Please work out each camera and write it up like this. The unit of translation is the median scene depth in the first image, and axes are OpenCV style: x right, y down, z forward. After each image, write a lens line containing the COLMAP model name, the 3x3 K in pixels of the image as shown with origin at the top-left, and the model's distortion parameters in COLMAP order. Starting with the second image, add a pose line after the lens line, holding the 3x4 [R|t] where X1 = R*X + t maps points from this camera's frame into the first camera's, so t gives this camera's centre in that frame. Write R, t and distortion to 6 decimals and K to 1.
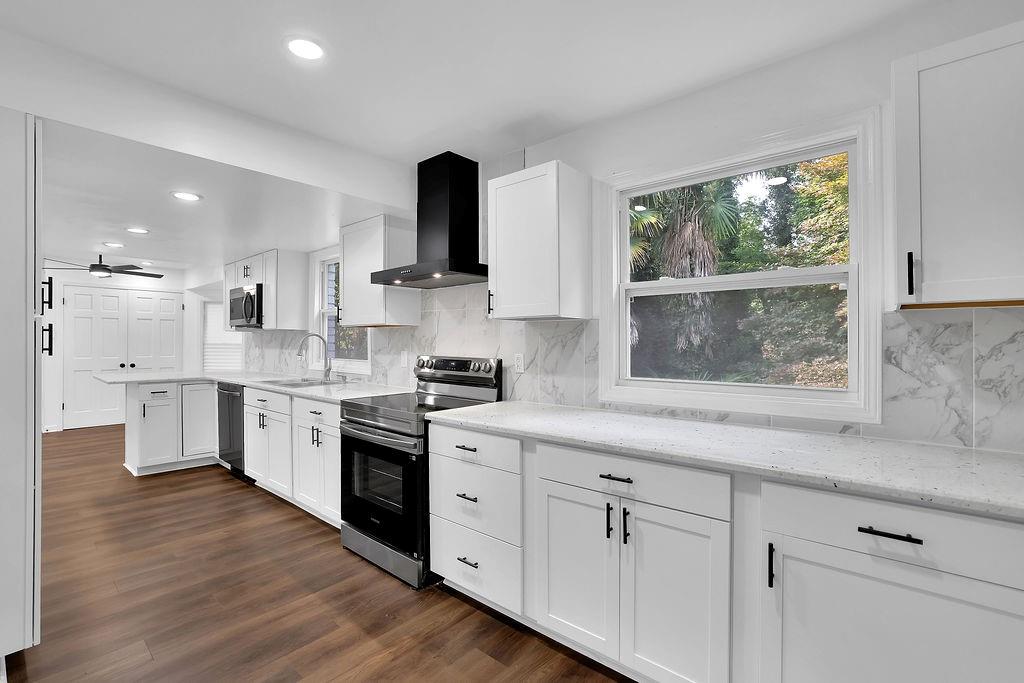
lens RADIAL K [[464.8, 0, 510.7], [0, 464.8, 334.2], [0, 0, 1]] dist [-0.039970, 0.010769]
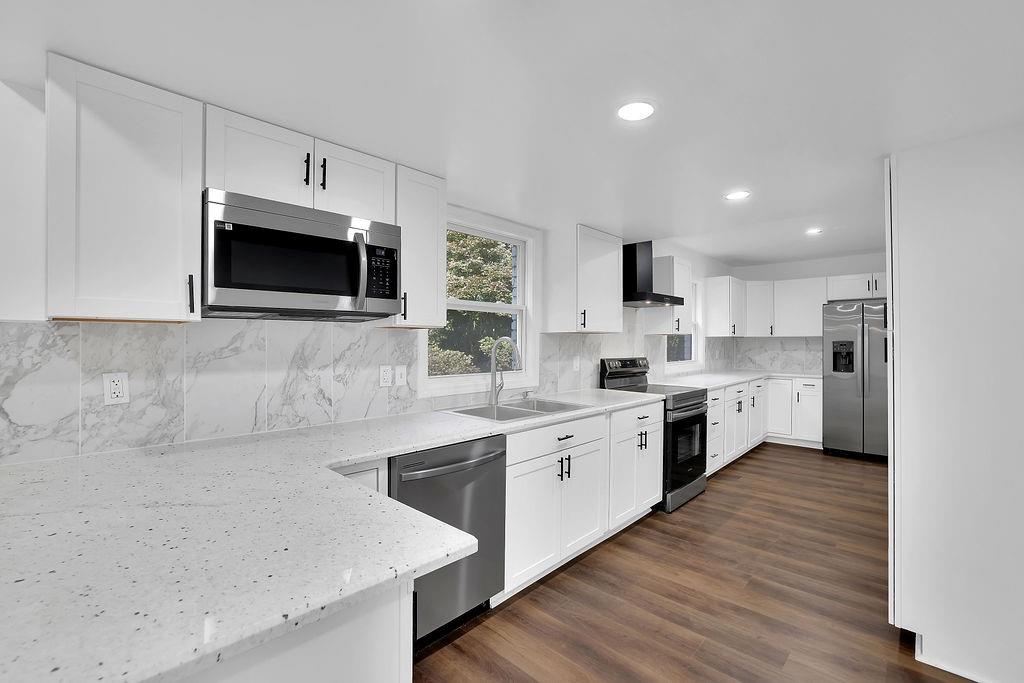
lens RADIAL K [[448.3, 0, 512.0], [0, 448.3, 341.5], [0, 0, 1]] dist [-0.048403, 0.020893]
pose [[0.041197, 0.010756, 0.999093, -1.306077], [-0.001914, 0.999941, -0.010687, 0.014003], [-0.999149, -0.001472, 0.041215, 1.142647]]
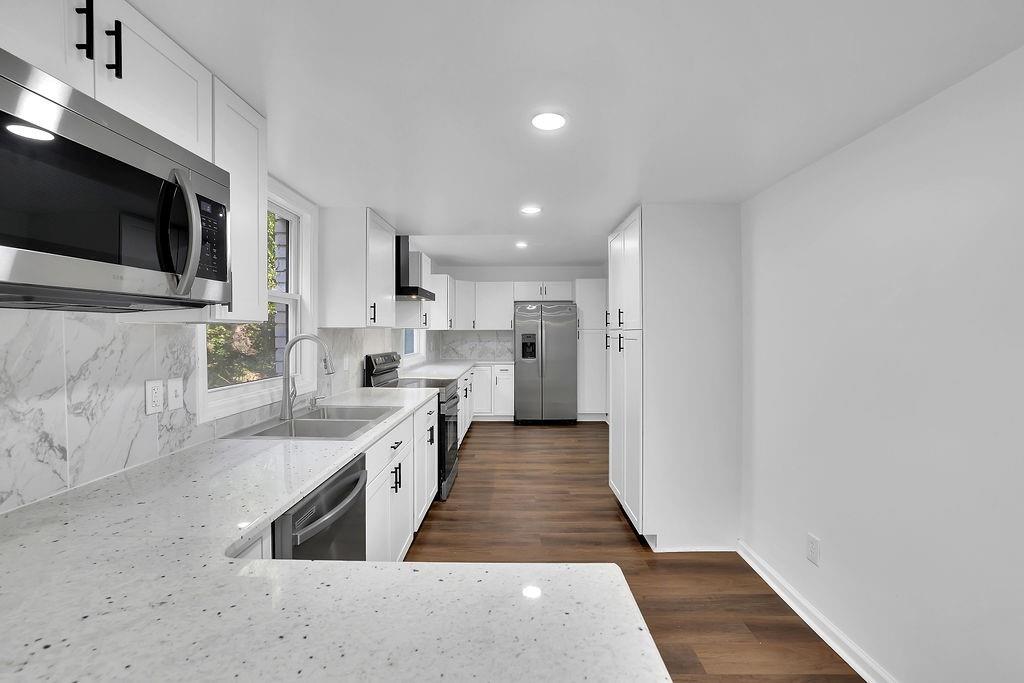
lens RADIAL K [[448.3, 0, 512.0], [0, 448.3, 341.5], [0, 0, 1]] dist [-0.048403, 0.020893]
pose [[-0.657833, -0.005929, 0.753140, -1.186272], [0.006385, 0.999889, 0.013449, 0.002034], [-0.753137, 0.013656, -0.657722, 1.380428]]
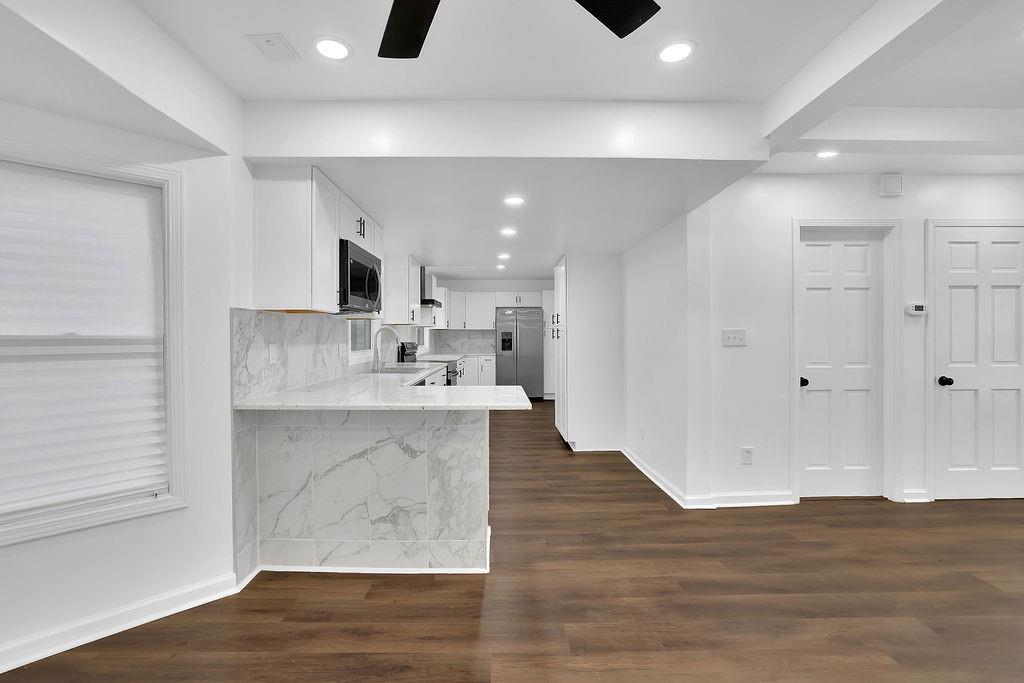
lens RADIAL K [[468.6, 0, 498.4], [0, 468.6, 339.9], [0, 0, 1]] dist [-0.000852, -0.000110]
pose [[-0.662913, 0.004718, 0.748682, -1.682405], [0.005161, 0.999985, -0.001731, 0.039469], [-0.748679, 0.002717, -0.662928, 1.805834]]
